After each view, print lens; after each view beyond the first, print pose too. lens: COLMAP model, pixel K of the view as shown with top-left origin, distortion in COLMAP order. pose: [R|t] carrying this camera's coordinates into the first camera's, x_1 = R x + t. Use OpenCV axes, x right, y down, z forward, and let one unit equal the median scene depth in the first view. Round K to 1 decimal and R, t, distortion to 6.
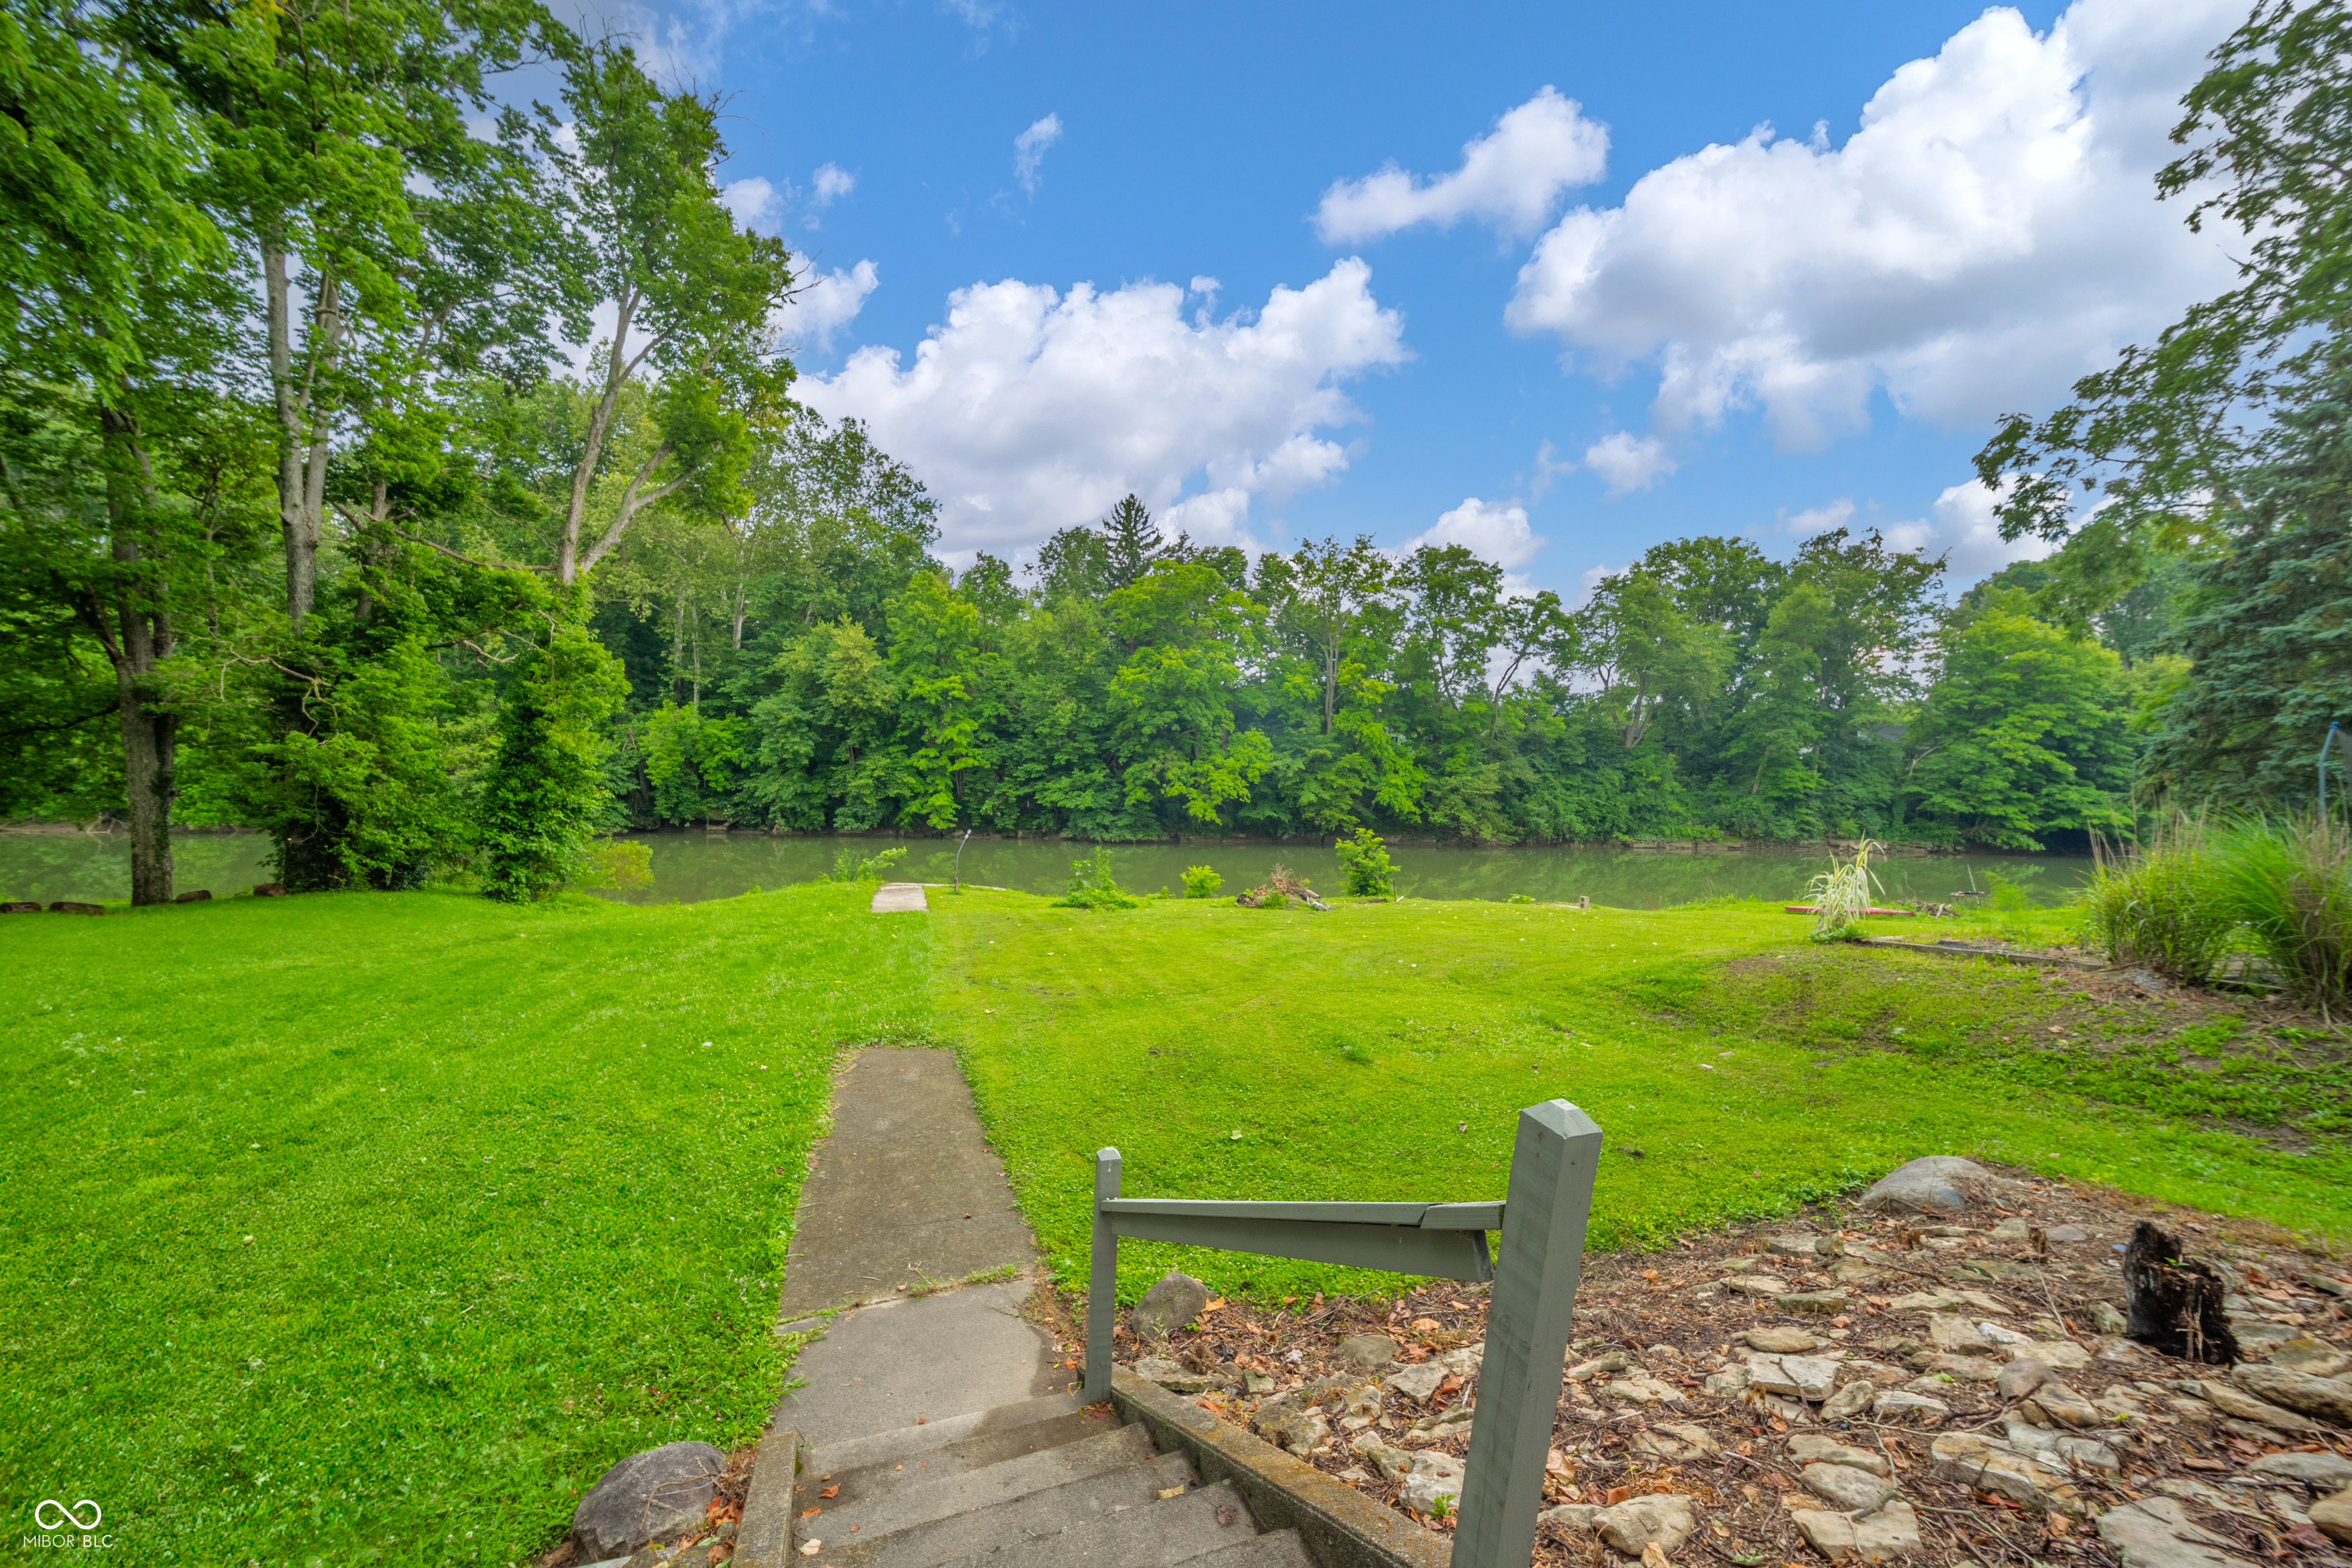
lens RADIAL K [[871.9, 0, 1196.8], [0, 871.9, 793.4], [0, 0, 1]] dist [0.003324, -0.000458]
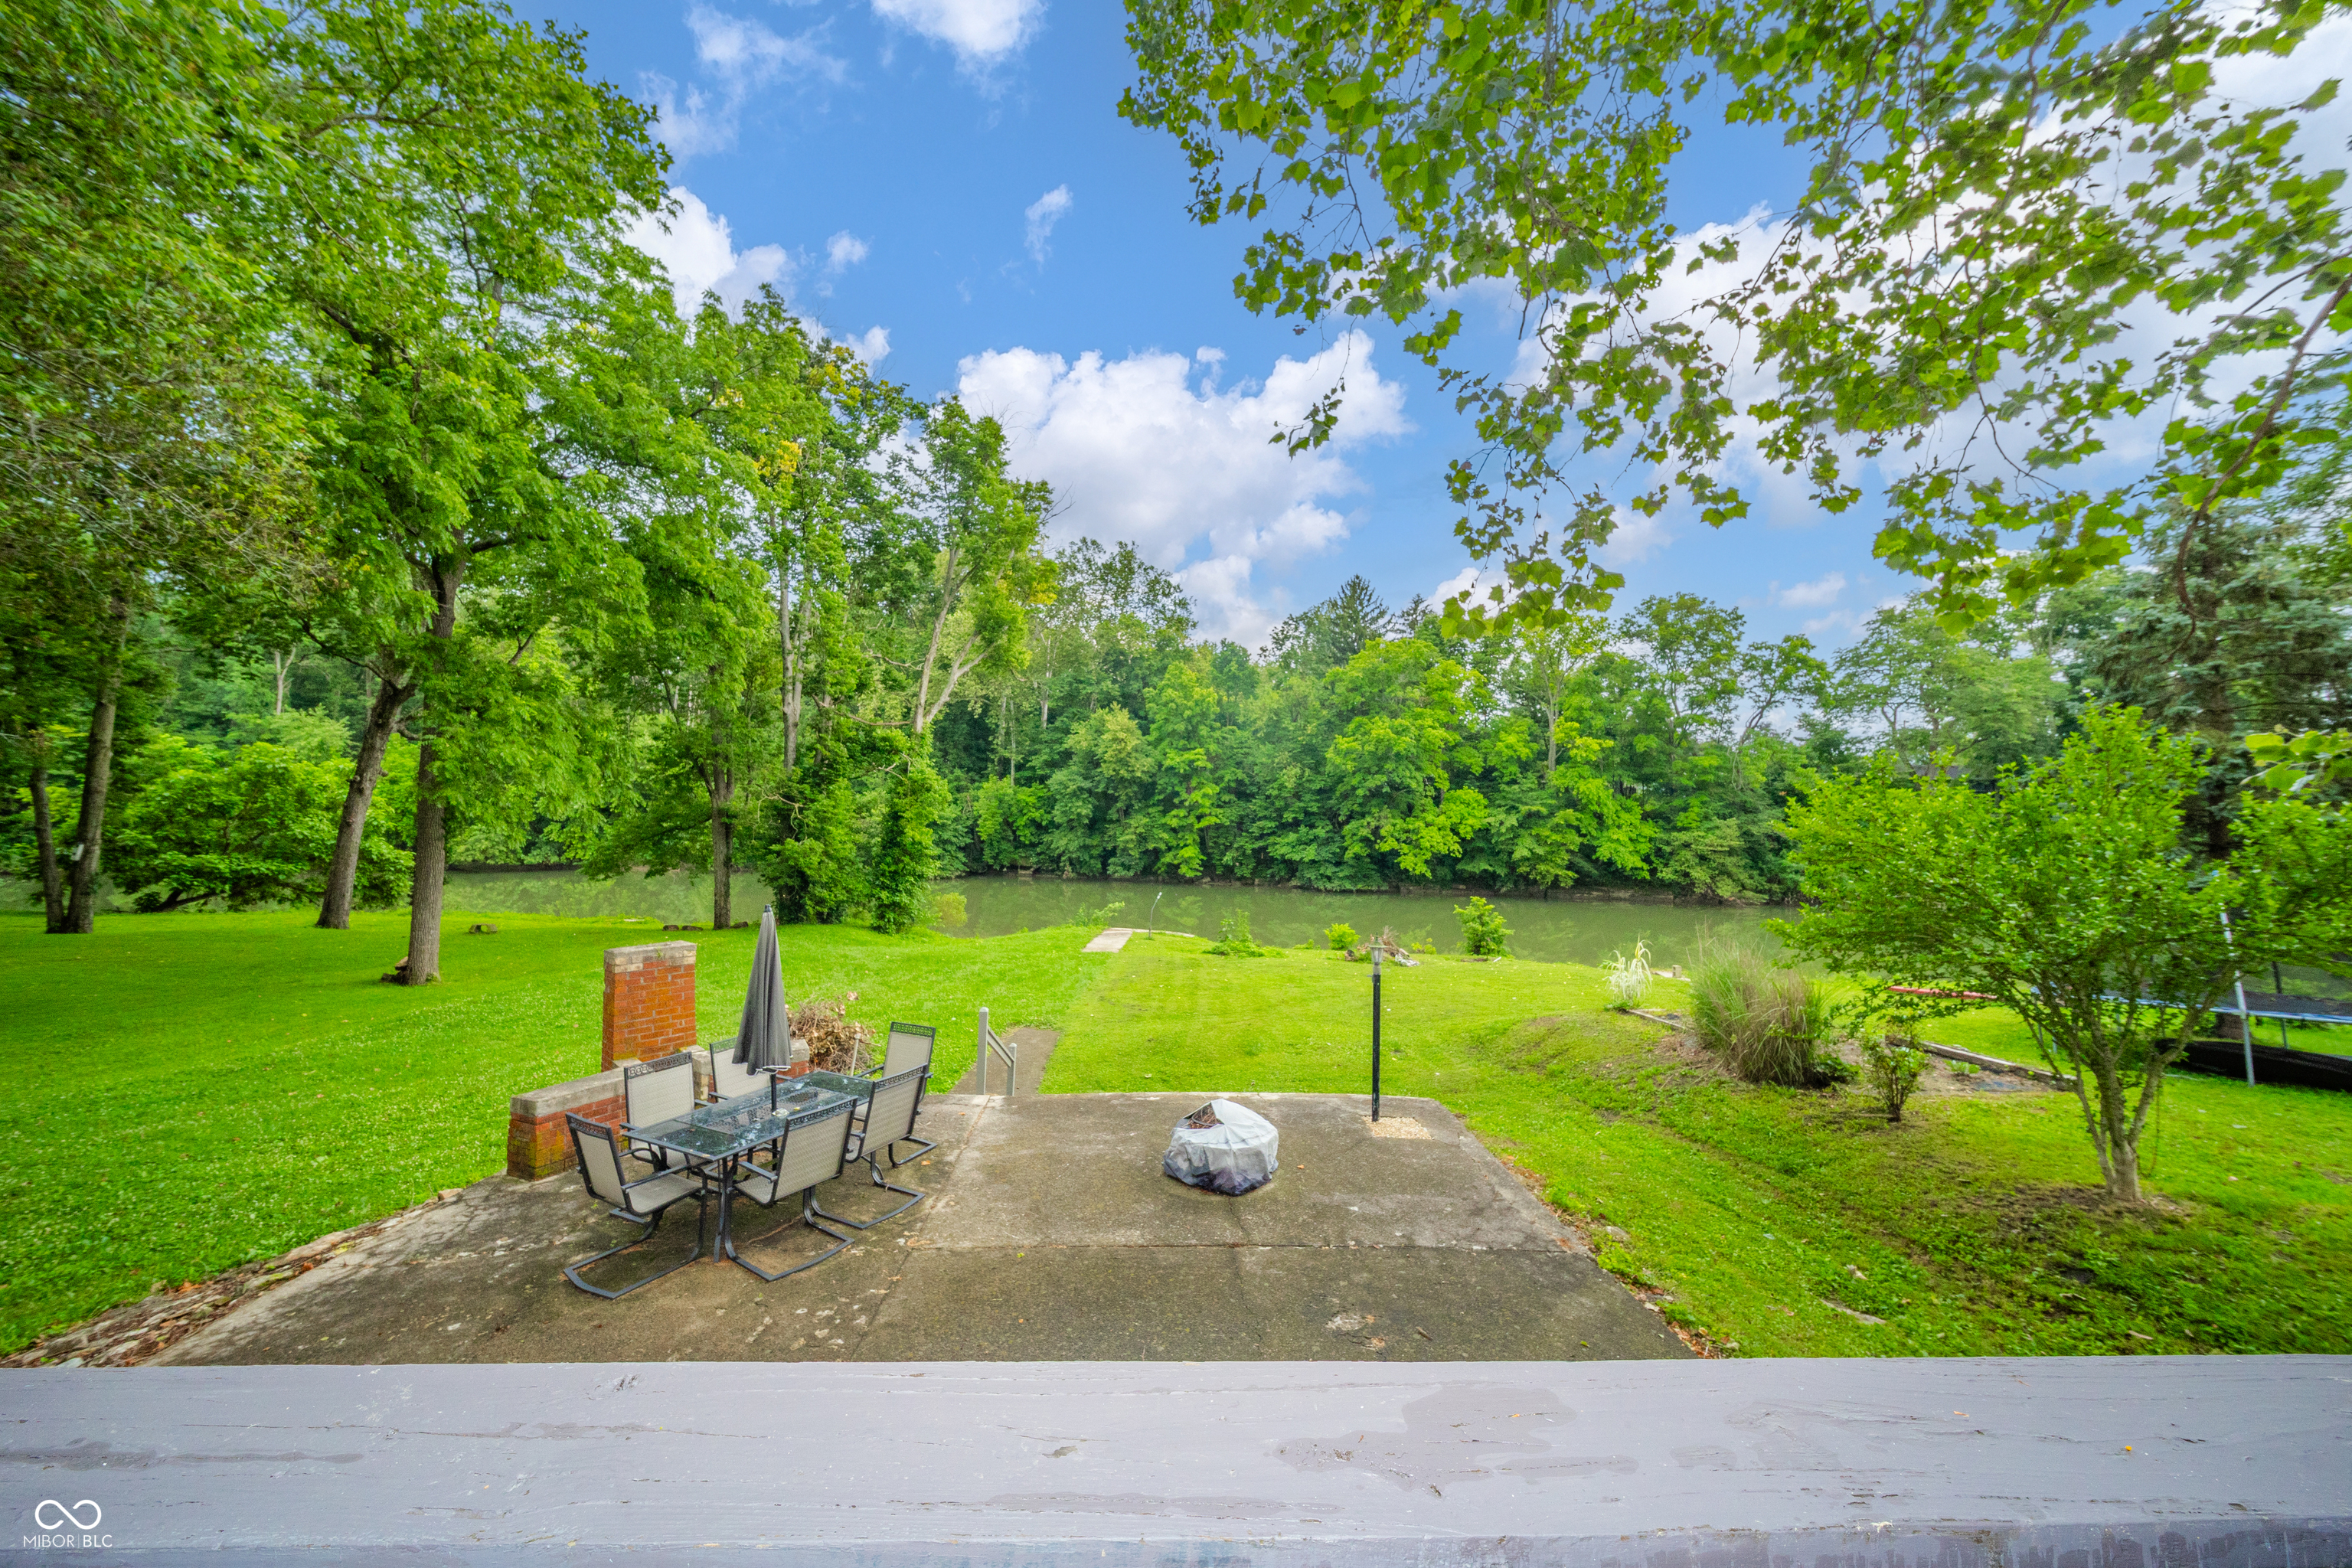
lens RADIAL K [[871.9, 0, 1176.9], [0, 871.9, 777.0], [0, 0, 1]] dist [0.003324, -0.000458]
pose [[0.937054, -0.021764, -0.348505, 0.108001], [0.001727, 0.998332, -0.057701, -0.026490], [0.349180, 0.053467, 0.935529, -0.126112]]
